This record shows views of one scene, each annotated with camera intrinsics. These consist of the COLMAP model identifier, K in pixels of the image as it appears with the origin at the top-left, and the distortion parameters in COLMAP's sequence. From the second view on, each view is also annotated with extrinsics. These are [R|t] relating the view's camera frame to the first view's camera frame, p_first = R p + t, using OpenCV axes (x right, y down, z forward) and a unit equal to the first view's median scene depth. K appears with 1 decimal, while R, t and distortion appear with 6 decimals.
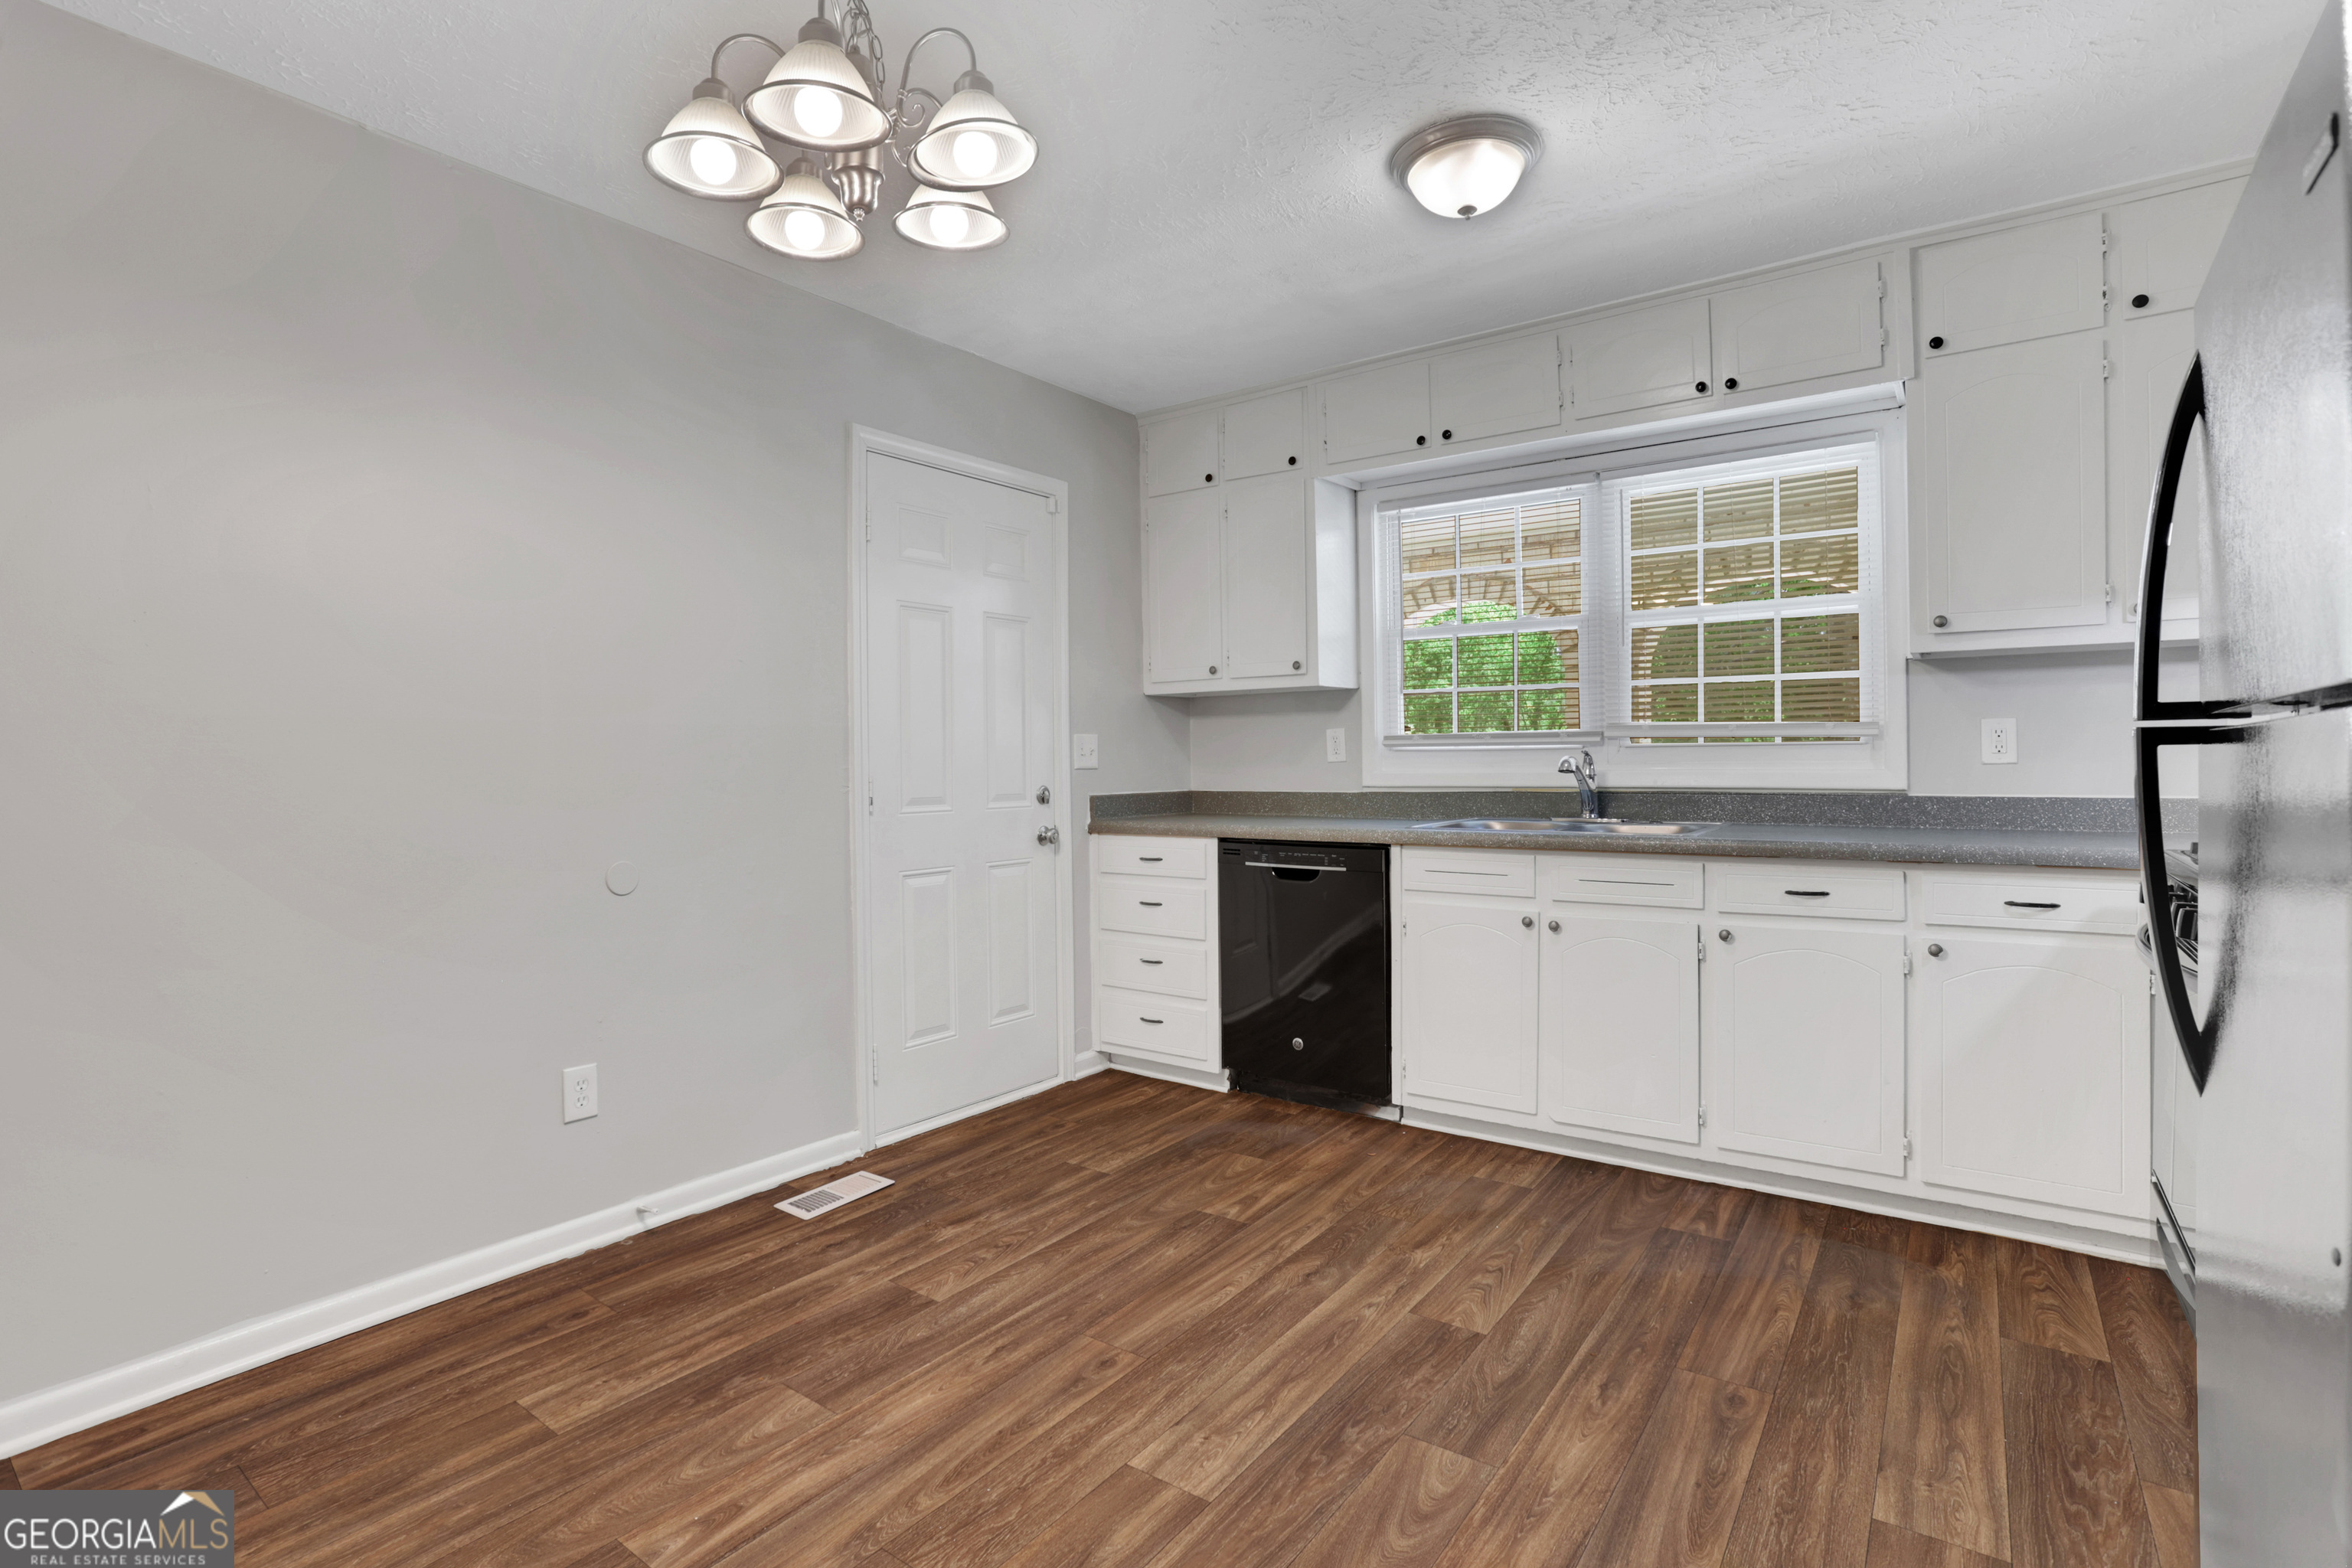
lens RADIAL K [[1117.3, 0, 1187.2], [0, 1117.3, 761.6], [0, 0, 1]] dist [-0.052218, 0.017217]
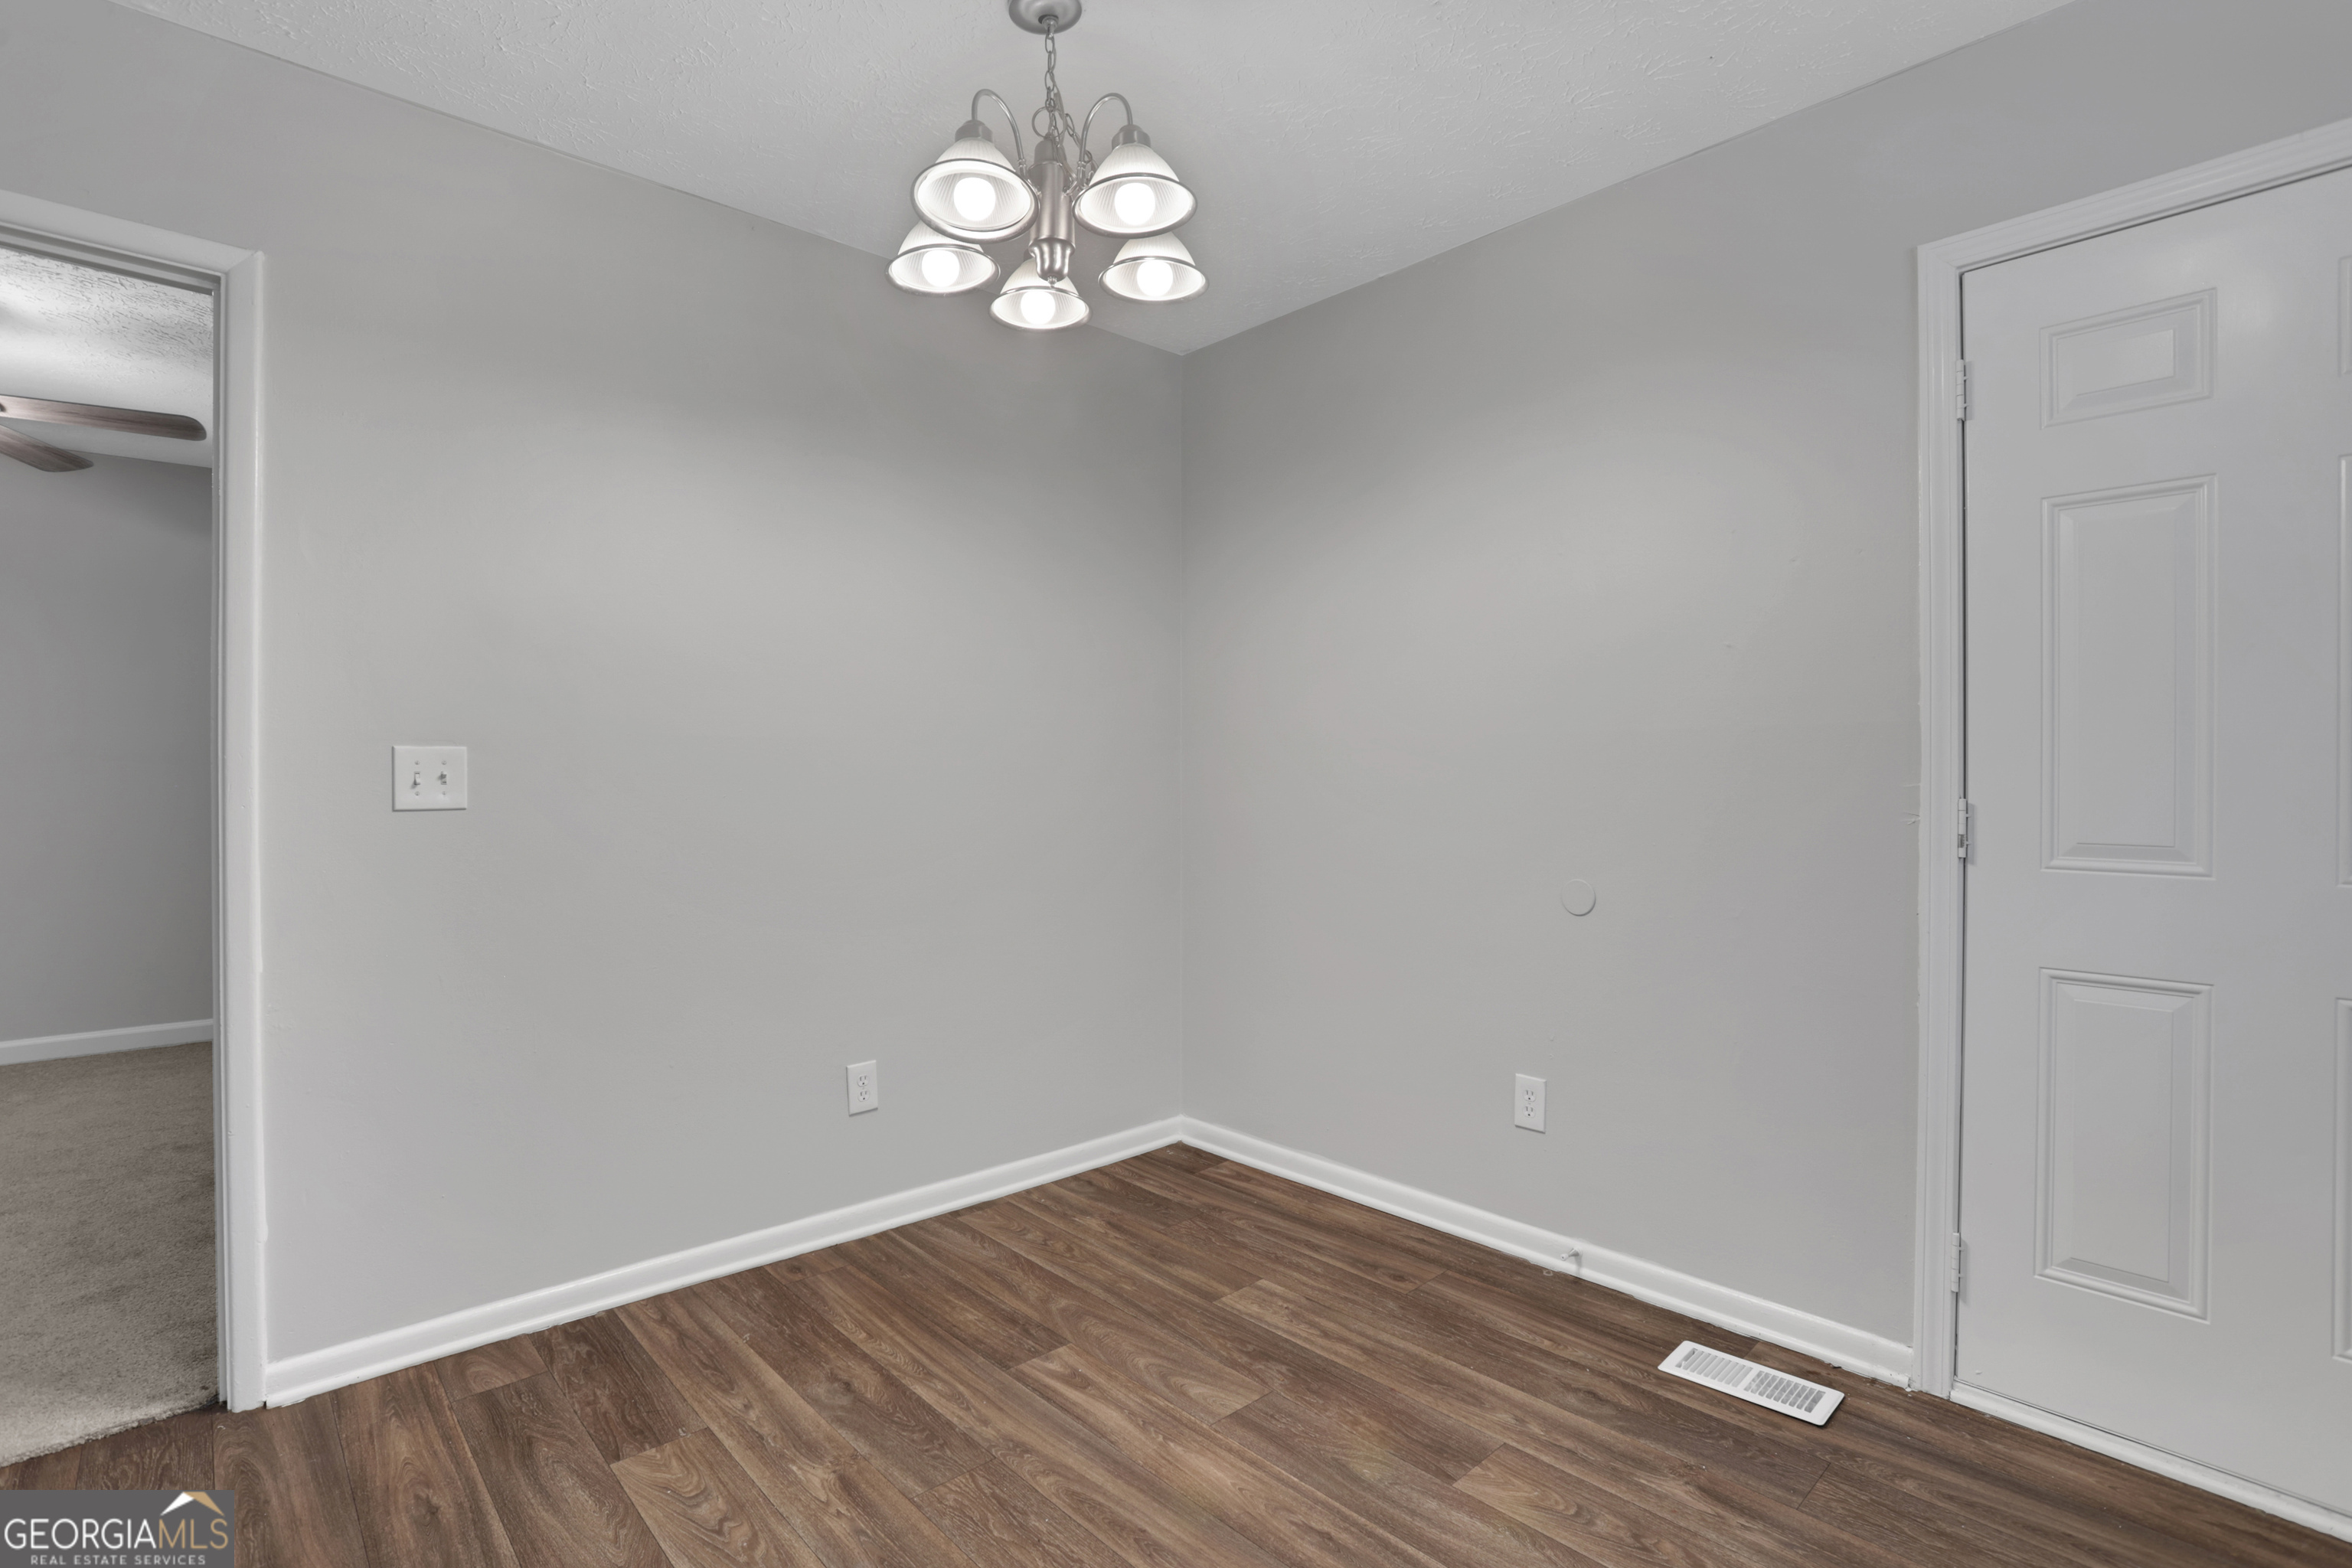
lens RADIAL K [[1117.3, 0, 1187.4], [0, 1117.3, 780.1], [0, 0, 1]] dist [-0.052218, 0.017217]
pose [[-0.208527, 0.011672, -0.977947, 0.590640], [0.007025, 0.999921, 0.010437, -0.012271], [0.977991, -0.004693, -0.208593, 1.045301]]
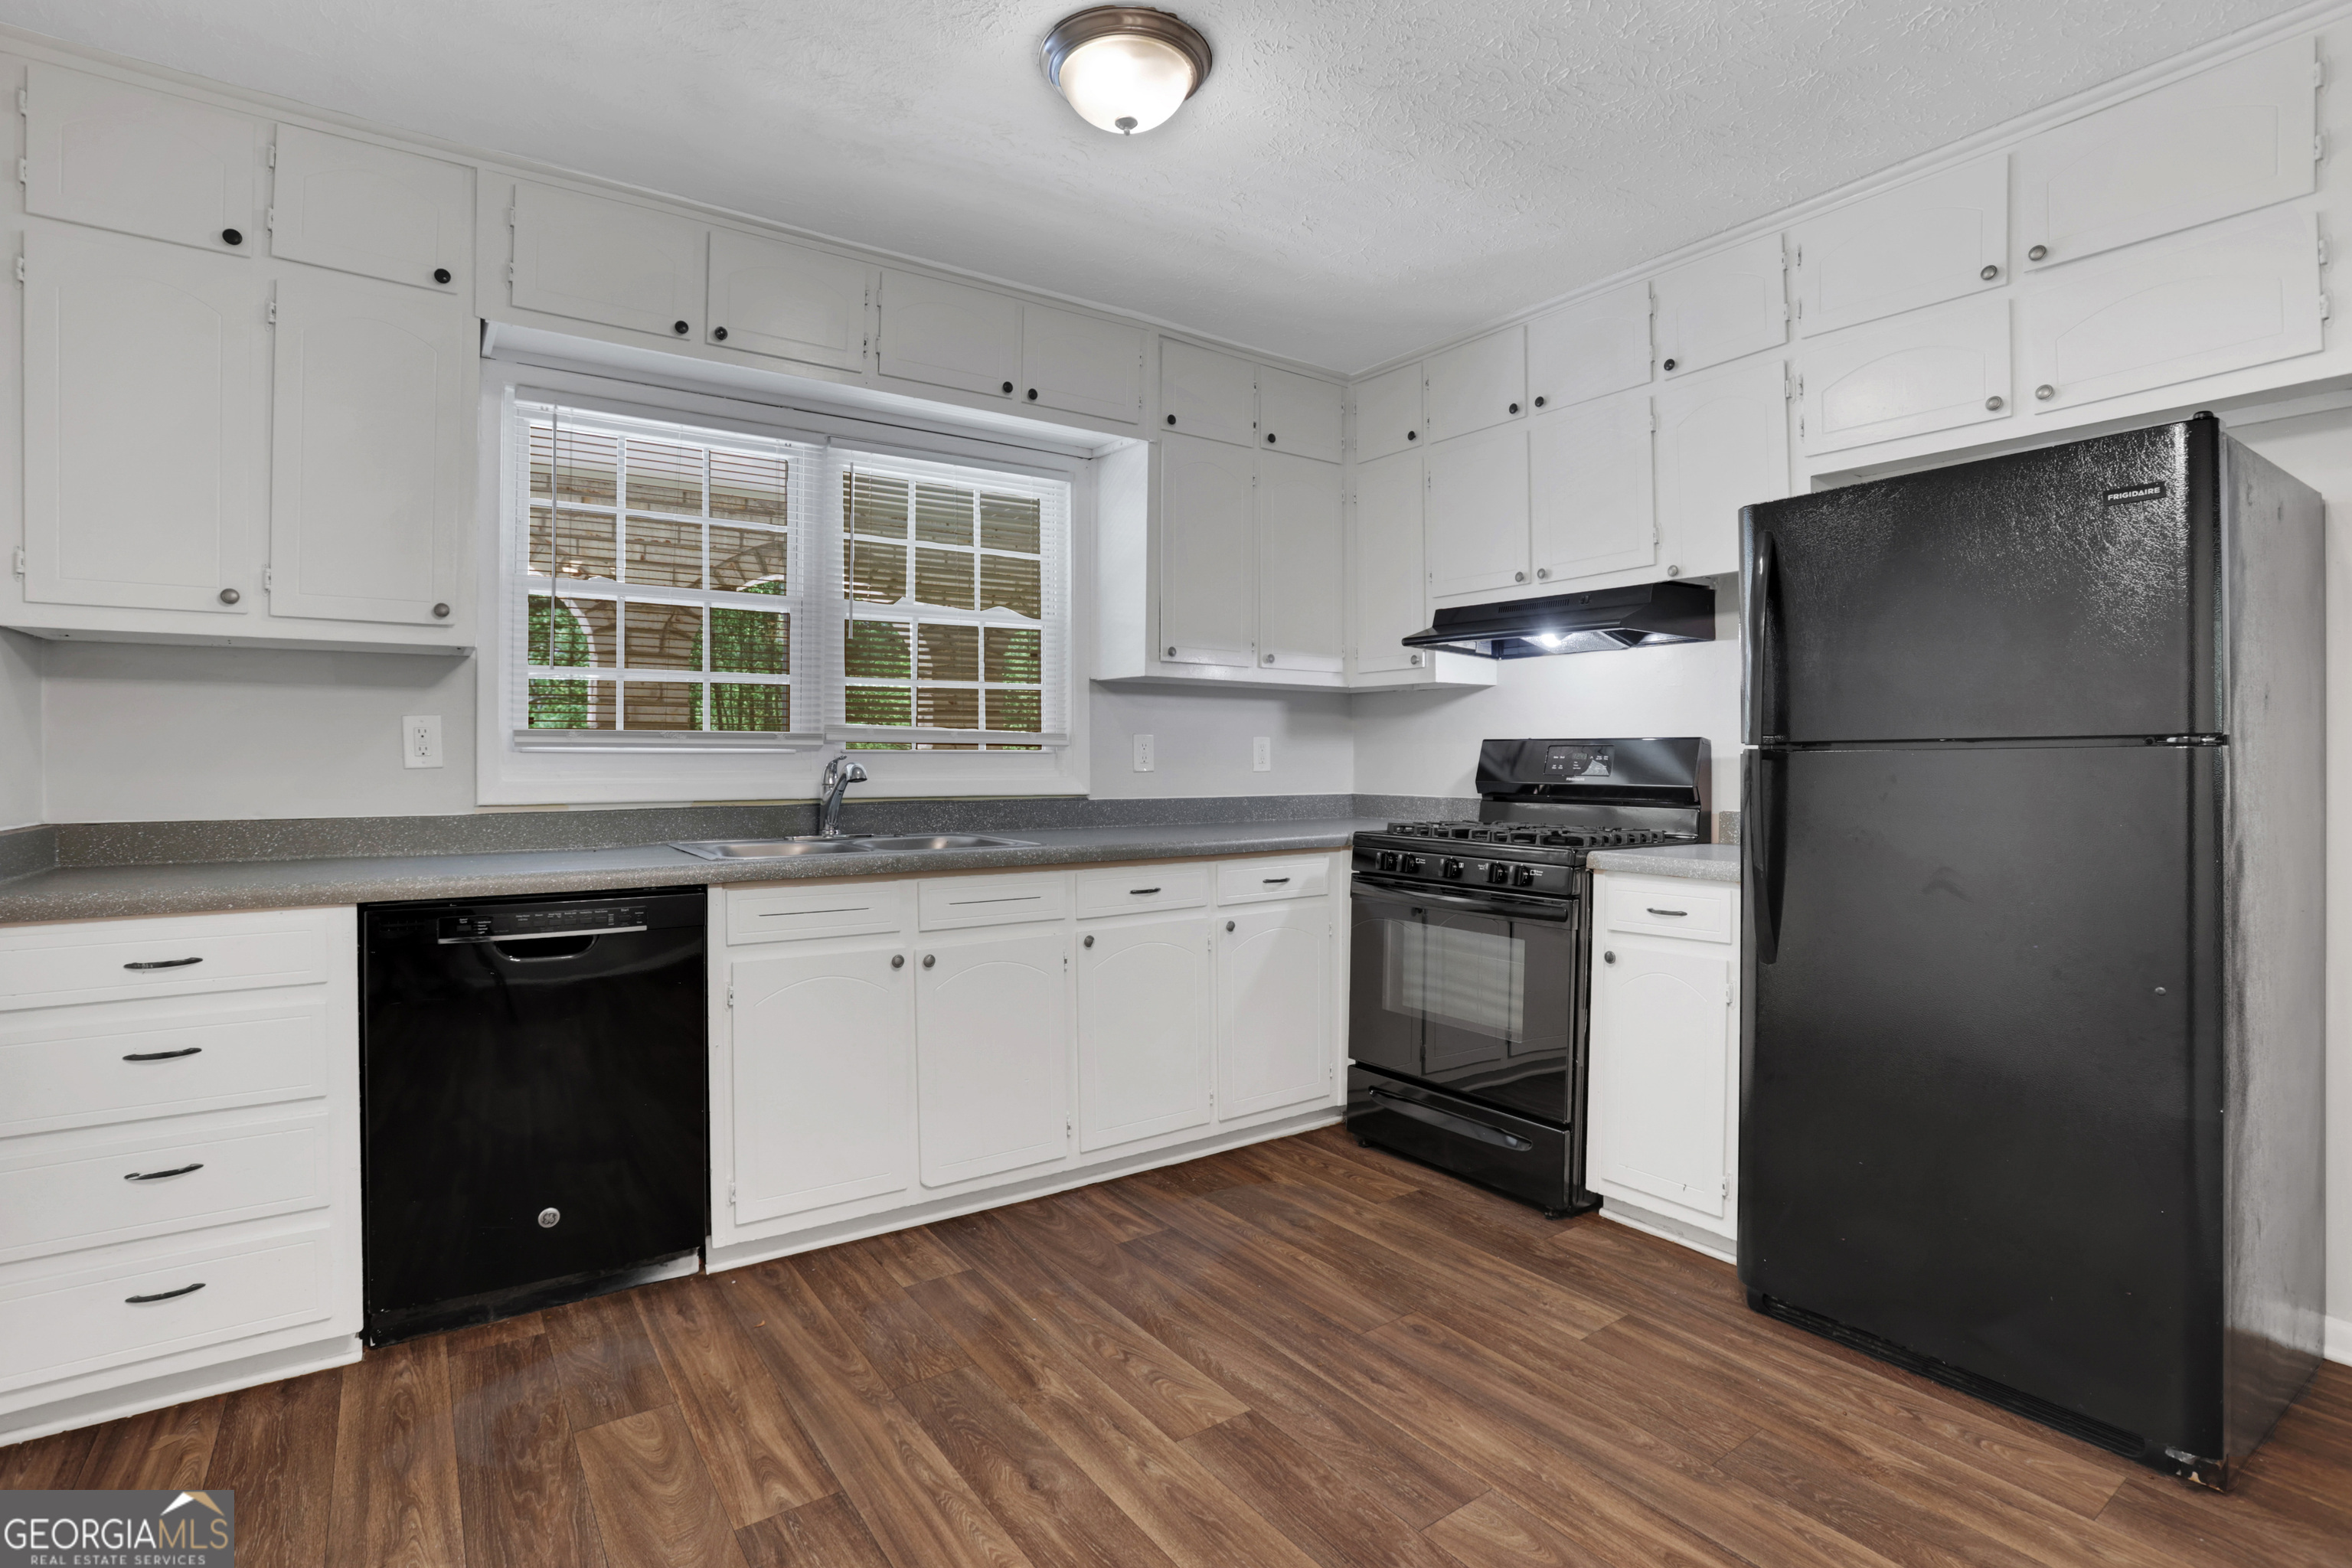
lens RADIAL K [[1117.3, 0, 1178.4], [0, 1117.3, 766.8], [0, 0, 1]] dist [-0.052218, 0.017217]
pose [[0.336860, 0.005088, 0.941541, -0.397949], [-0.001869, 0.999987, -0.004735, 0.002195], [-0.941553, -0.000165, 0.336866, 0.508489]]
